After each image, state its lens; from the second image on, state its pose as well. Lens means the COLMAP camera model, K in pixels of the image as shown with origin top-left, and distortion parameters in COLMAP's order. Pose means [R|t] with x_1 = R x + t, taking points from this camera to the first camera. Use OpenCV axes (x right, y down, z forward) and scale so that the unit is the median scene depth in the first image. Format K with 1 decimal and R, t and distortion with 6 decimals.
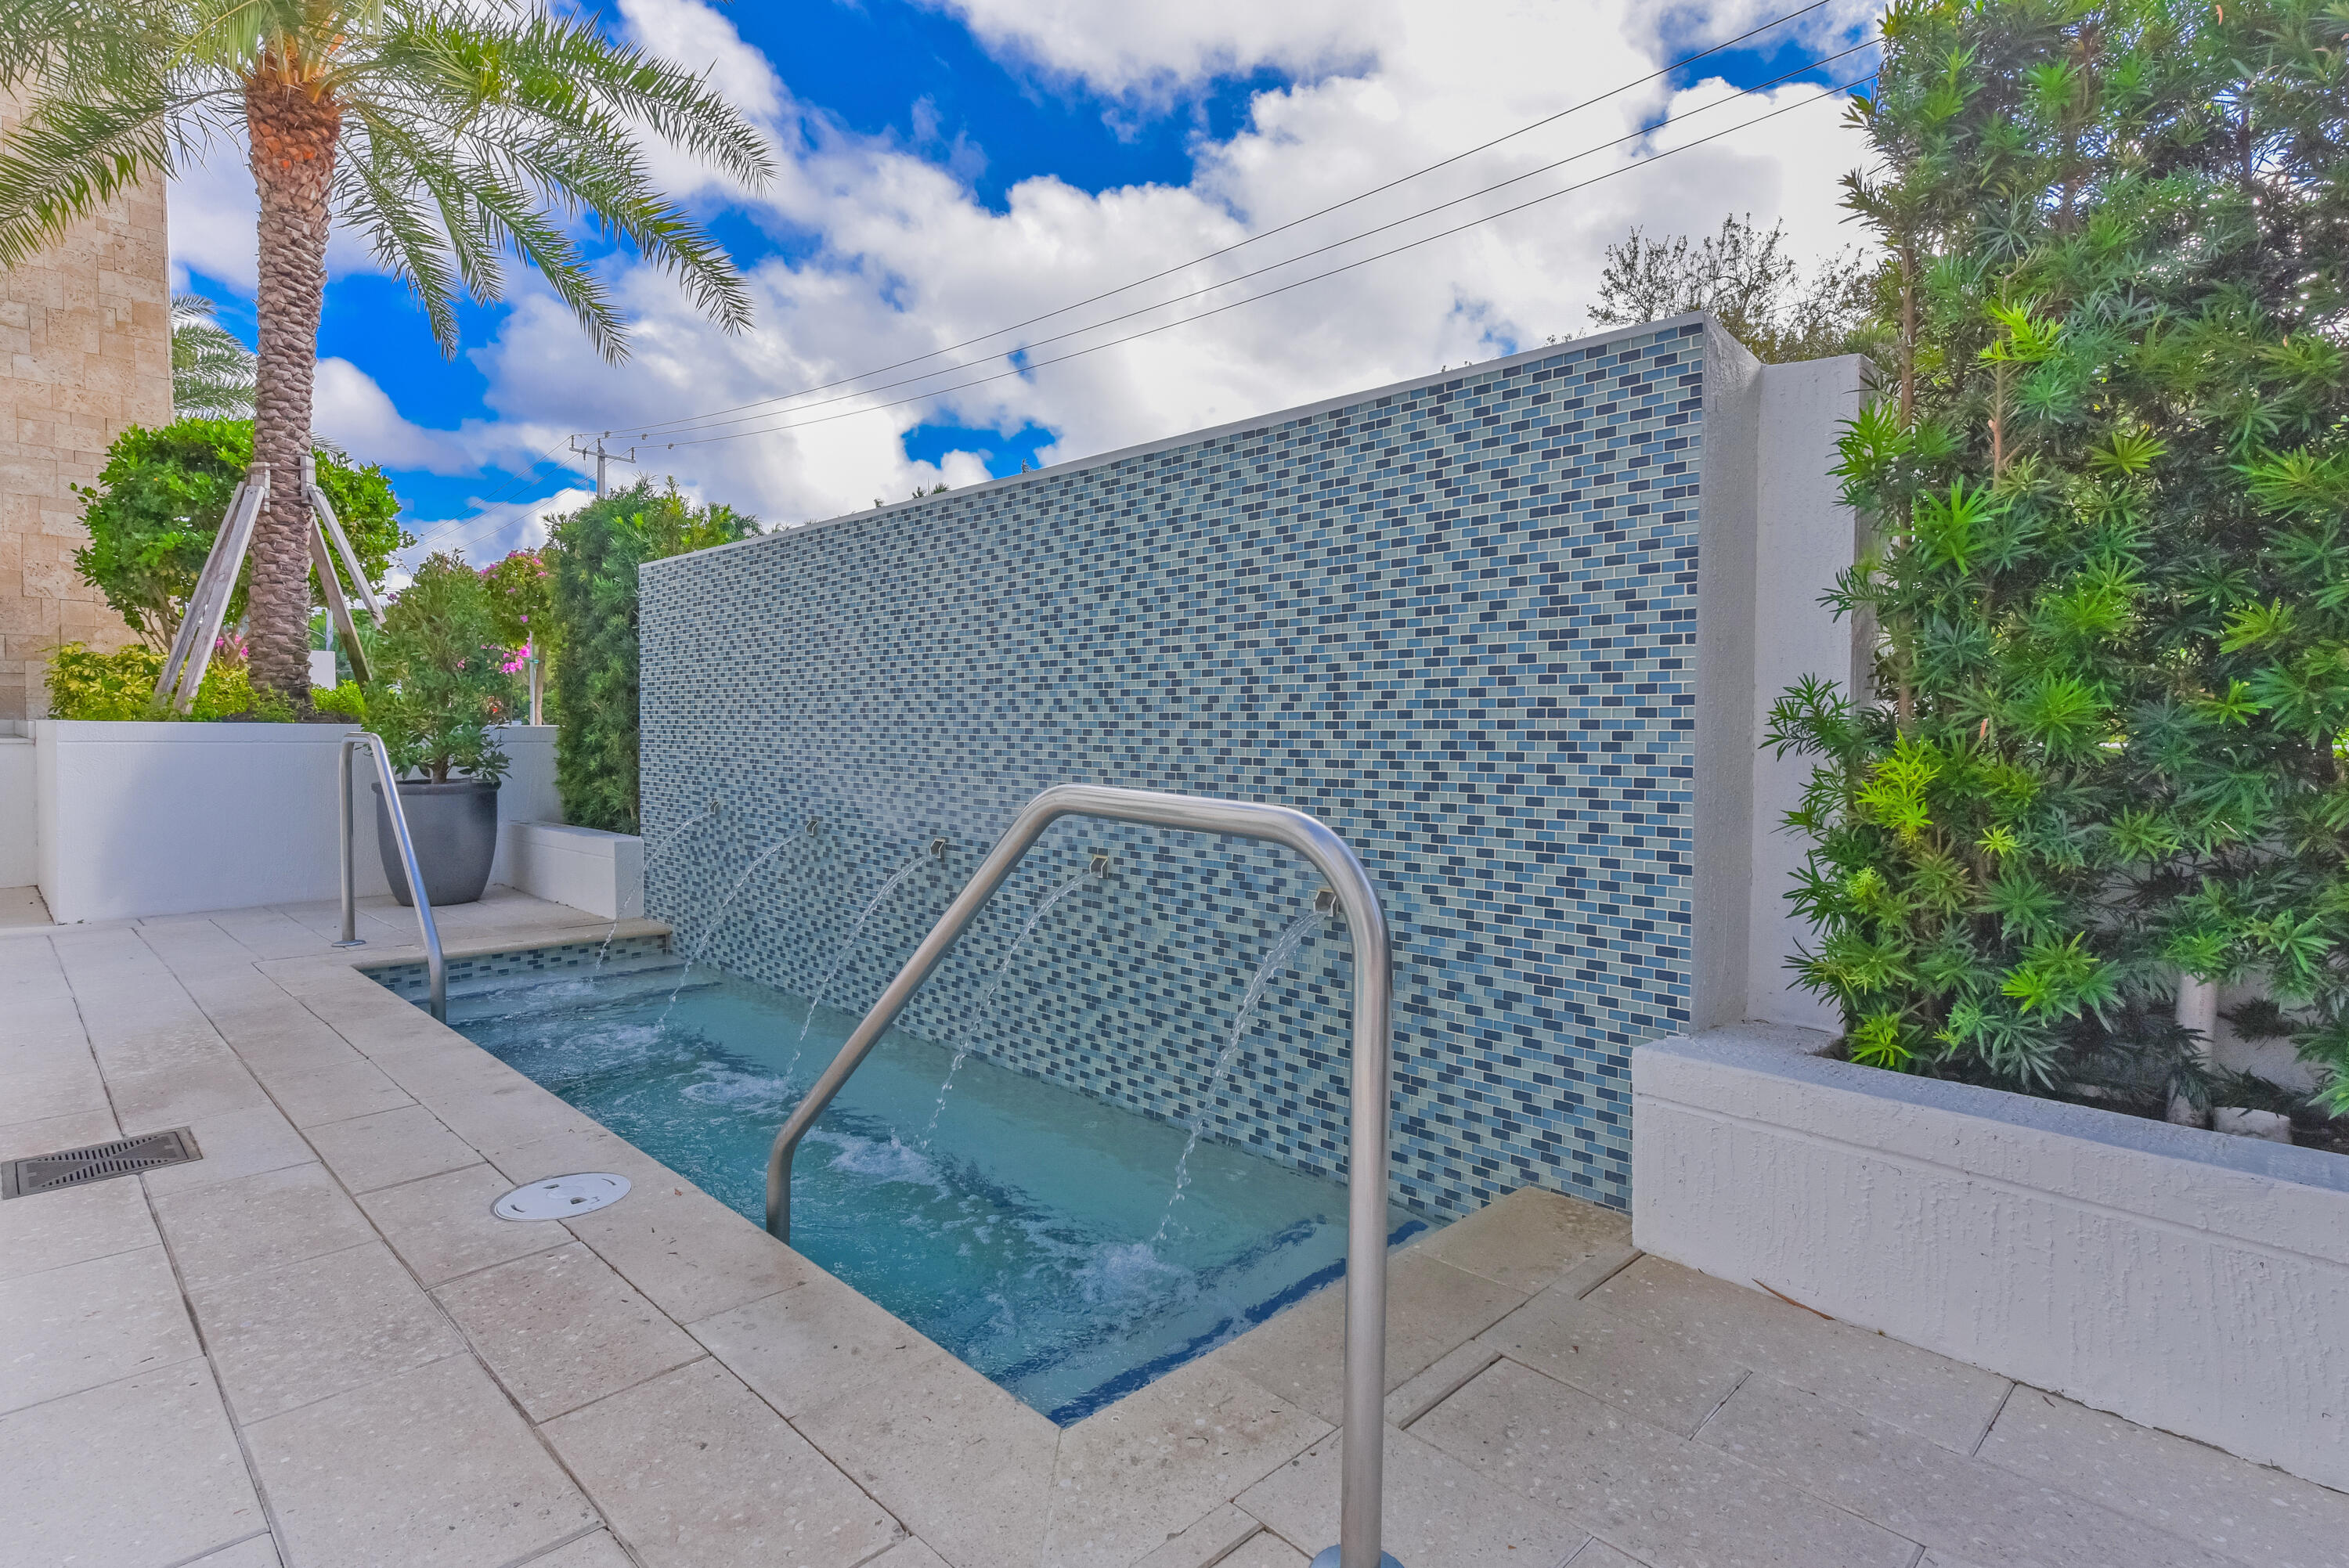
lens RADIAL K [[1214.6, 0, 1137.8], [0, 1214.6, 754.0], [0, 0, 1]] dist [0.030522, 0.001776]
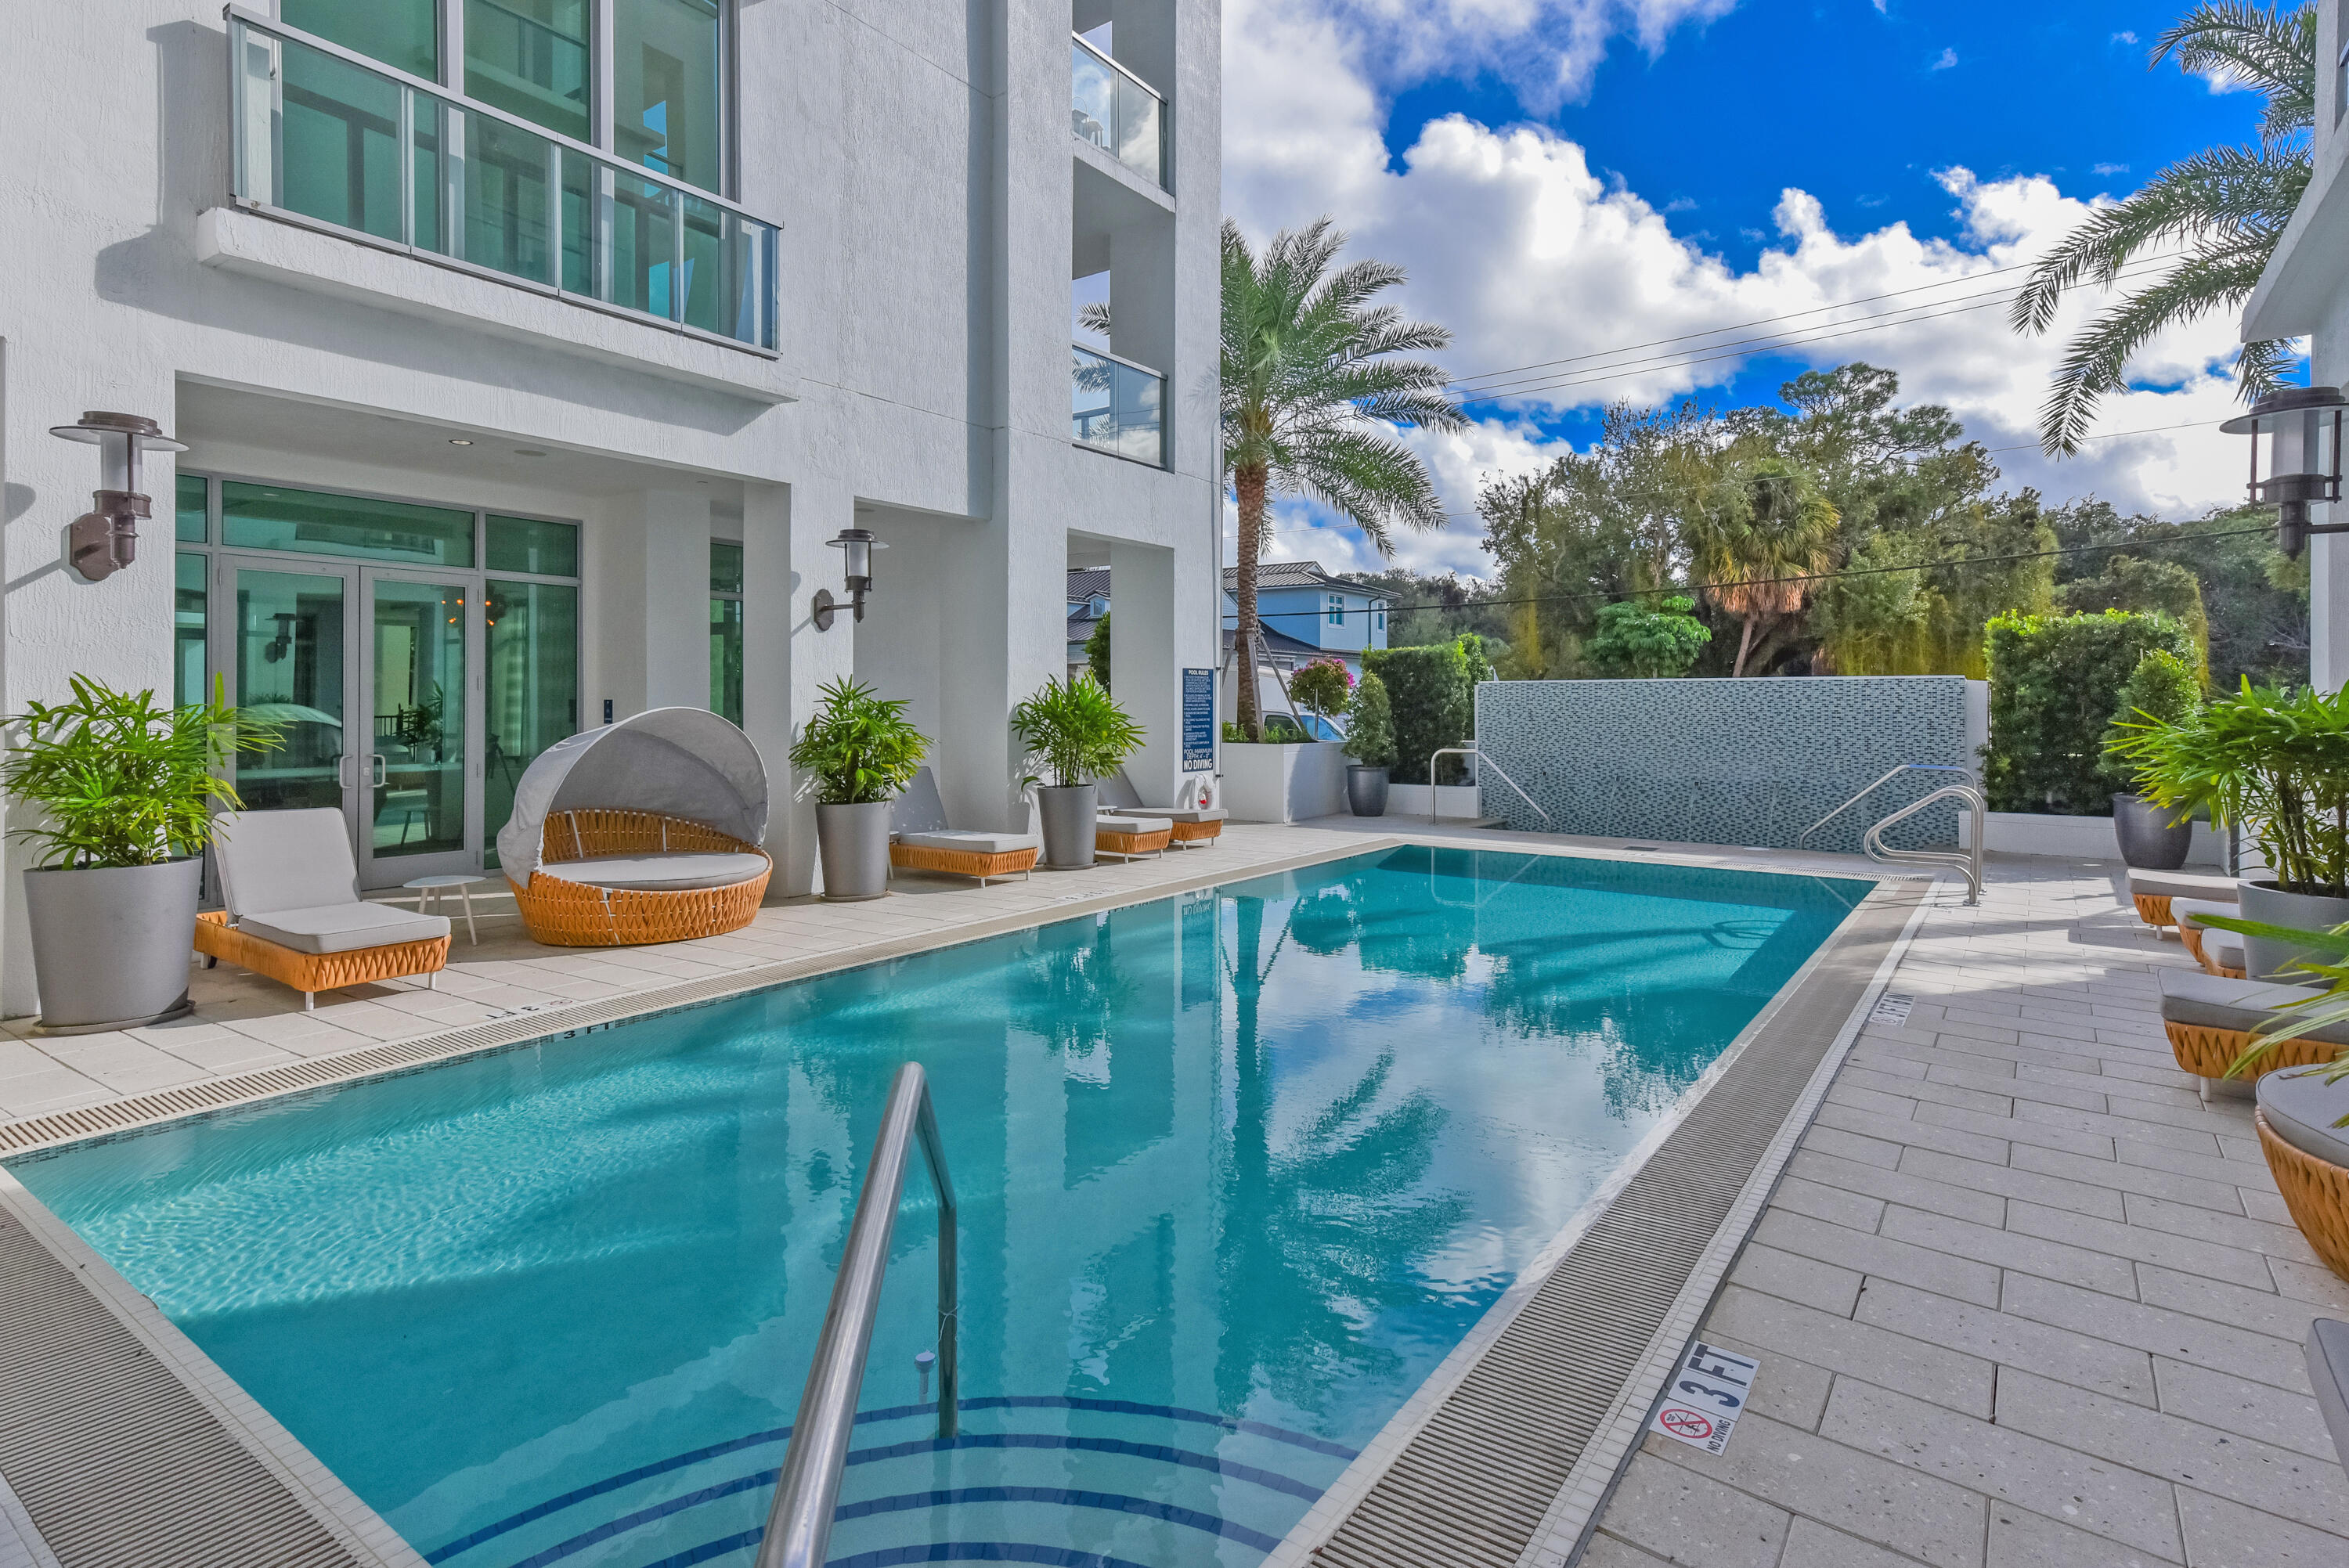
lens RADIAL K [[1214.6, 0, 1151.5], [0, 1214.6, 699.6], [0, 0, 1]] dist [0.030522, 0.001776]
pose [[0.982792, -0.005577, 0.184633, -3.942247], [0.010614, 0.999598, -0.026303, -0.144413], [-0.184412, 0.027810, 0.982456, -3.561081]]
